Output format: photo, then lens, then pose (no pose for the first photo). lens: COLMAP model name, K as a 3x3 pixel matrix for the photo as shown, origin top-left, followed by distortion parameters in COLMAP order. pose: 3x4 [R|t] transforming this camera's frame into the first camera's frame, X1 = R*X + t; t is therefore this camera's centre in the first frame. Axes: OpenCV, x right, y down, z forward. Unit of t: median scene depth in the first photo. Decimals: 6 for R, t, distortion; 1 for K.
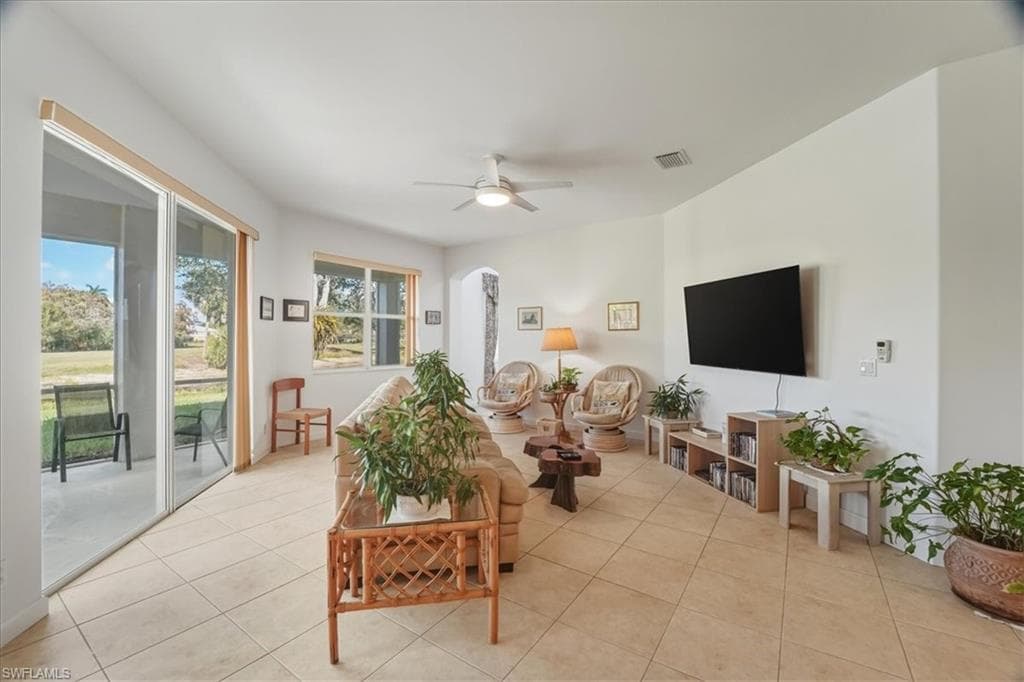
lens RADIAL K [[424.2, 0, 508.9], [0, 424.2, 340.3], [0, 0, 1]] dist [-0.003239, -0.000461]
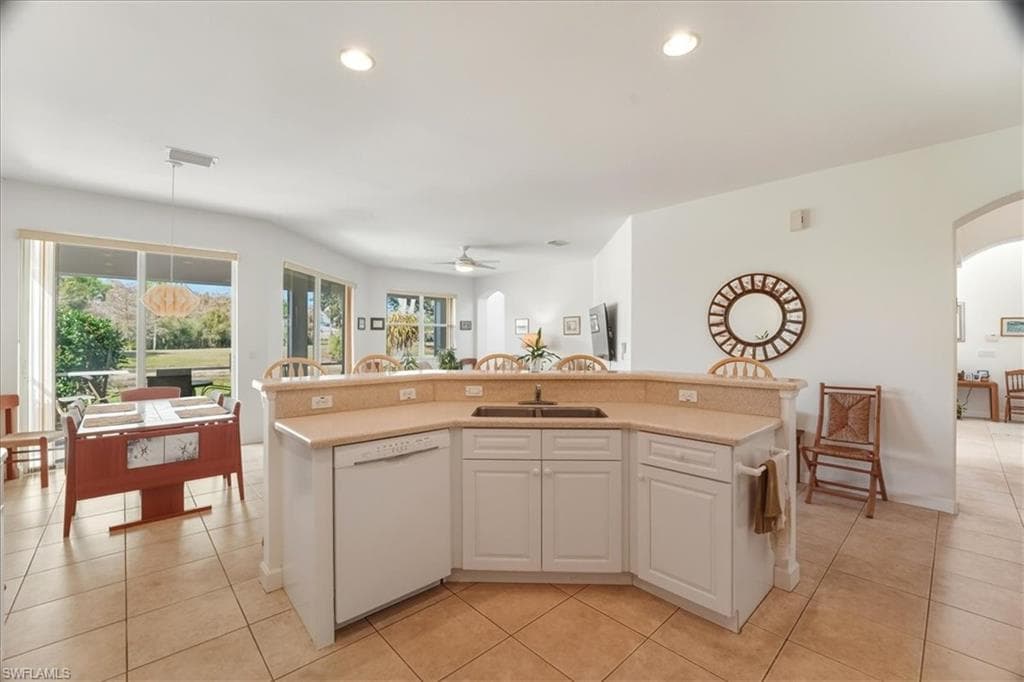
lens RADIAL K [[424.2, 0, 514.5], [0, 424.2, 340.0], [0, 0, 1]] dist [-0.003239, -0.000461]
pose [[0.978216, 0.001850, -0.207580, 0.316270], [-0.001219, 0.999994, 0.003169, -0.007788], [0.207584, -0.002847, 0.978213, -0.452811]]
